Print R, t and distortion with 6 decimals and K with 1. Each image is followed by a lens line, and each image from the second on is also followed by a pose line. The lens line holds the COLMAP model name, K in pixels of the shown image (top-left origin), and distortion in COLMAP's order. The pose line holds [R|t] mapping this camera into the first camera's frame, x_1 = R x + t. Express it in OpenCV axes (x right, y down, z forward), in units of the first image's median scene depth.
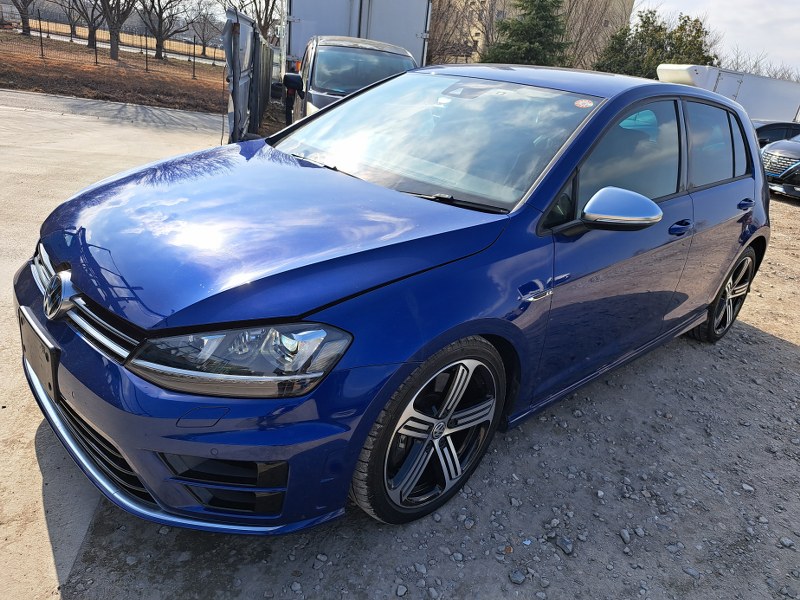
lens RADIAL K [[570.9, 0, 387.8], [0, 570.9, 303.2], [0, 0, 1]] dist [0.051995, -0.026822]
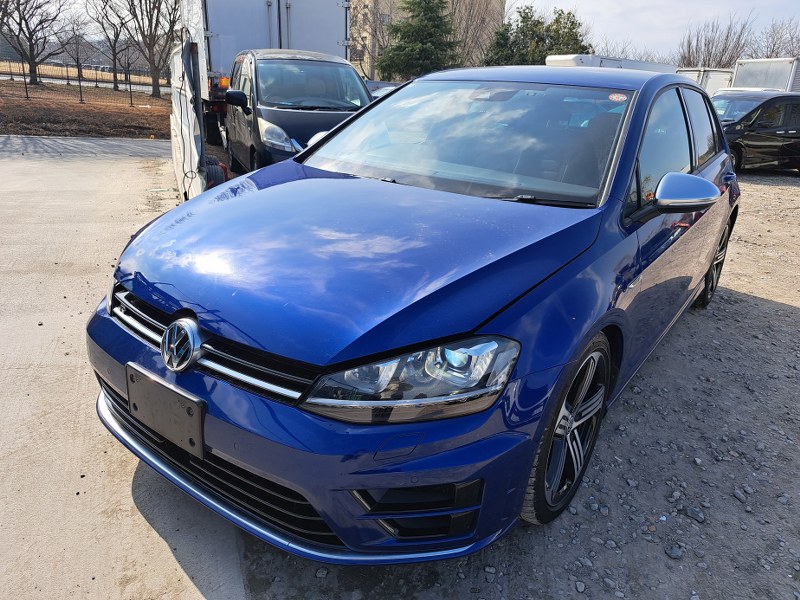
lens RADIAL K [[570.9, 0, 387.8], [0, 570.9, 303.2], [0, 0, 1]] dist [0.051995, -0.026822]
pose [[0.981283, -0.129395, 0.142621, -0.140418], [0.130525, 0.991444, 0.001440, -0.014893], [-0.141587, 0.017203, 0.989776, 0.011854]]
